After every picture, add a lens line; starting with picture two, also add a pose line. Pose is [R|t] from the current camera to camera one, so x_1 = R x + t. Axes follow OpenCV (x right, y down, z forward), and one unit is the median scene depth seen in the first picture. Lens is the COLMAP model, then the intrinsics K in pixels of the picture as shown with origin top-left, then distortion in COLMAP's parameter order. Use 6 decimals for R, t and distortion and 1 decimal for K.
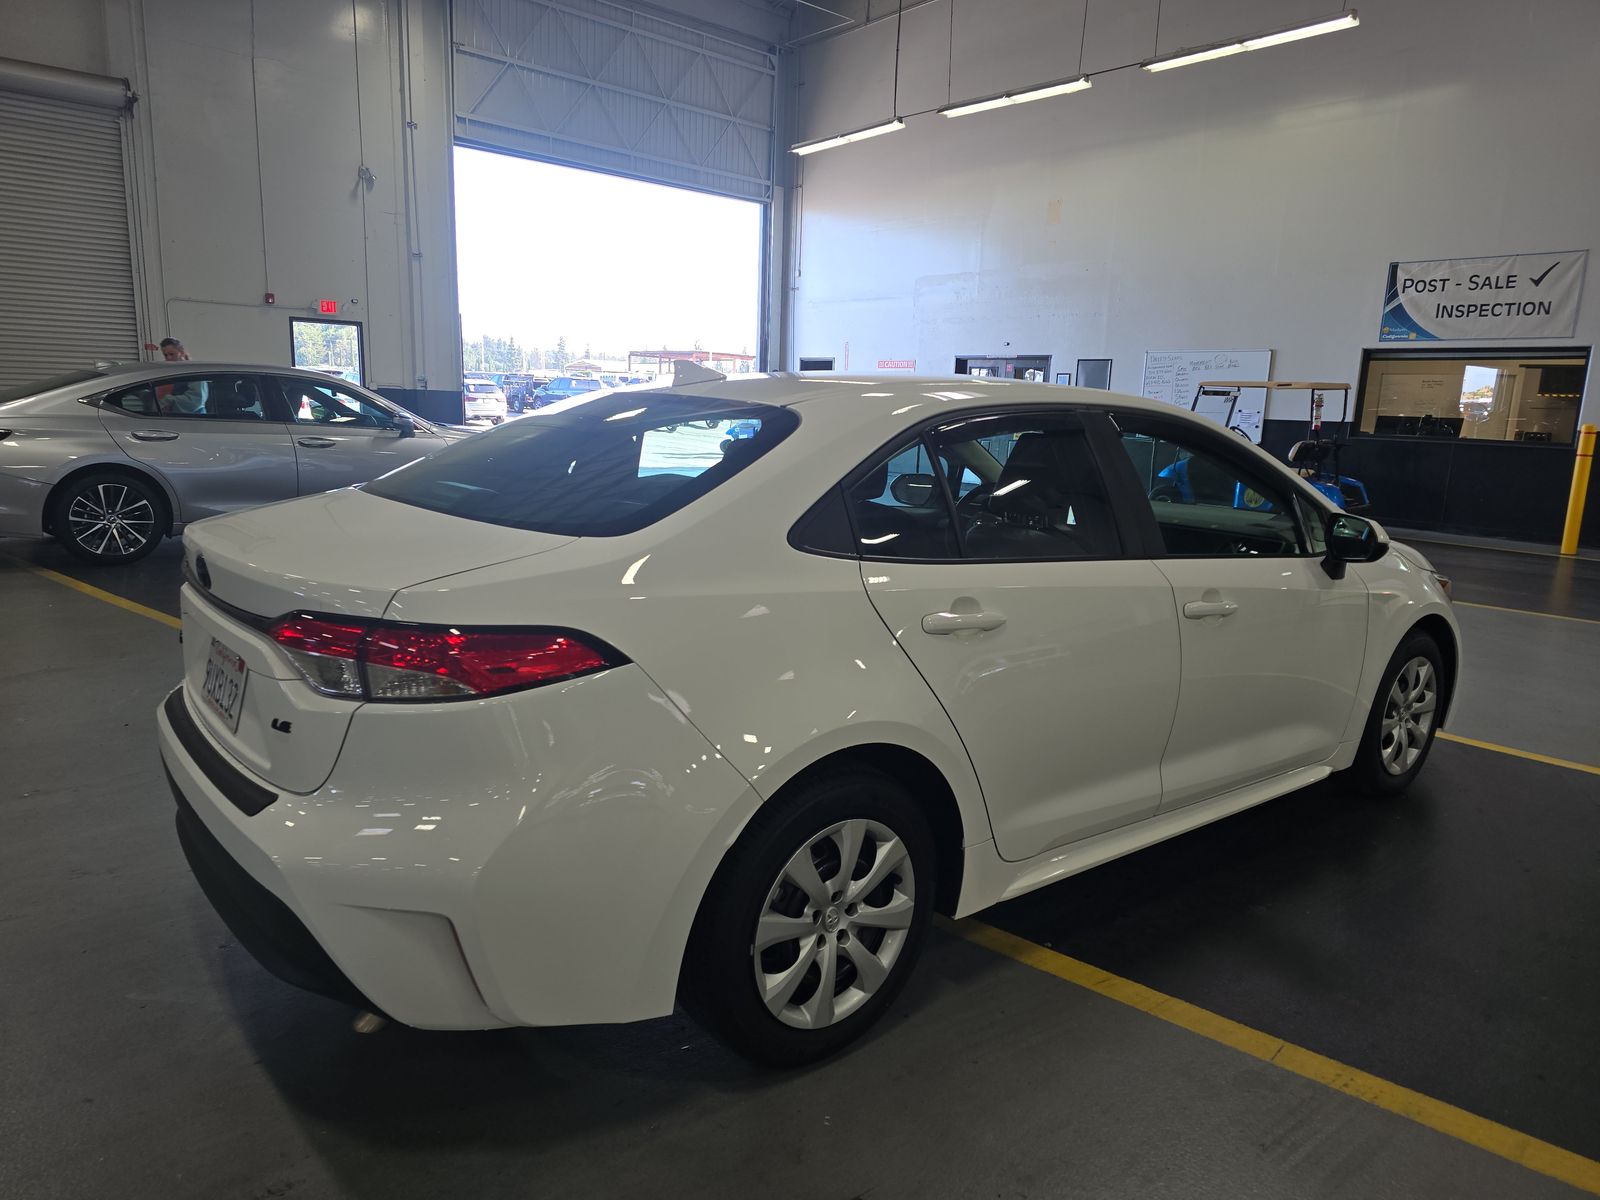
lens RADIAL K [[1066.7, 0, 803.9], [0, 1066.7, 601.2], [0, 0, 1]] dist [0.034913, -0.026337]
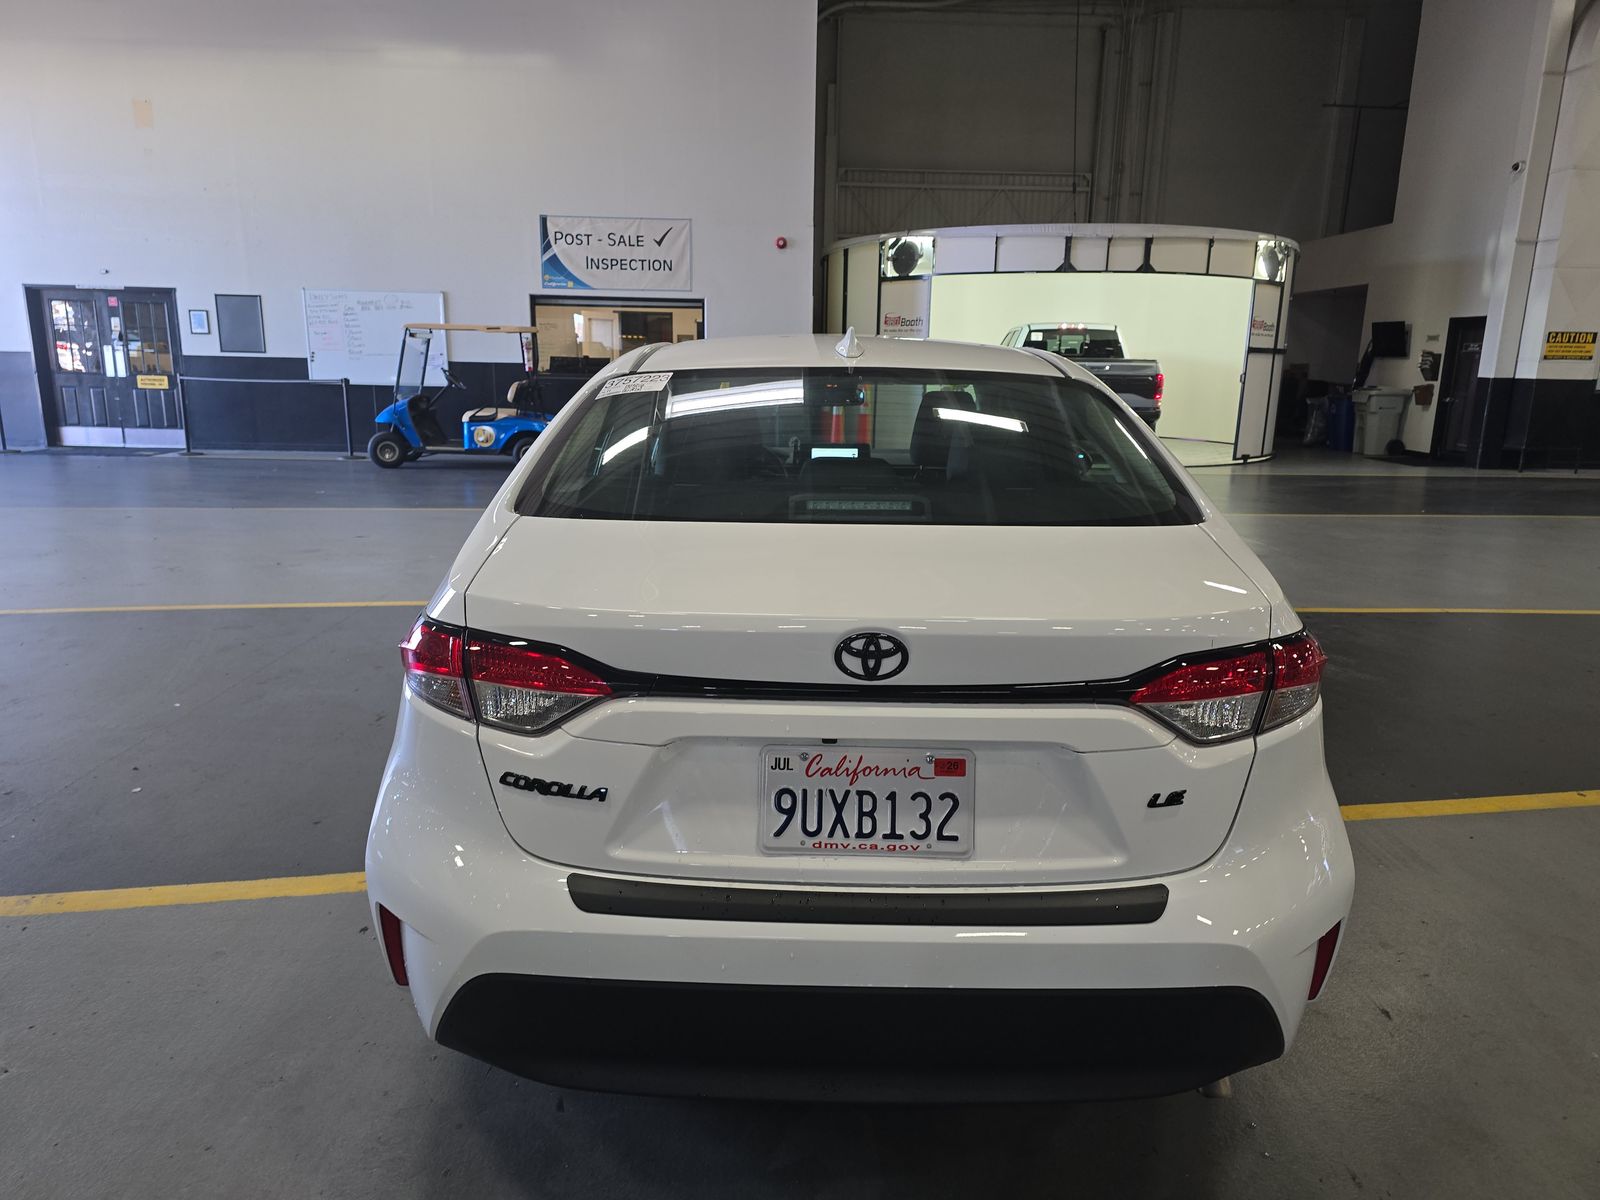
lens RADIAL K [[1066.7, 0, 798.0], [0, 1066.7, 607.0], [0, 0, 1]] dist [0.034913, -0.026337]
pose [[0.647447, -0.190945, 0.737803, -0.170112], [0.145078, 0.981281, 0.126648, -0.023441], [-0.748175, 0.025041, 0.663029, 0.091555]]
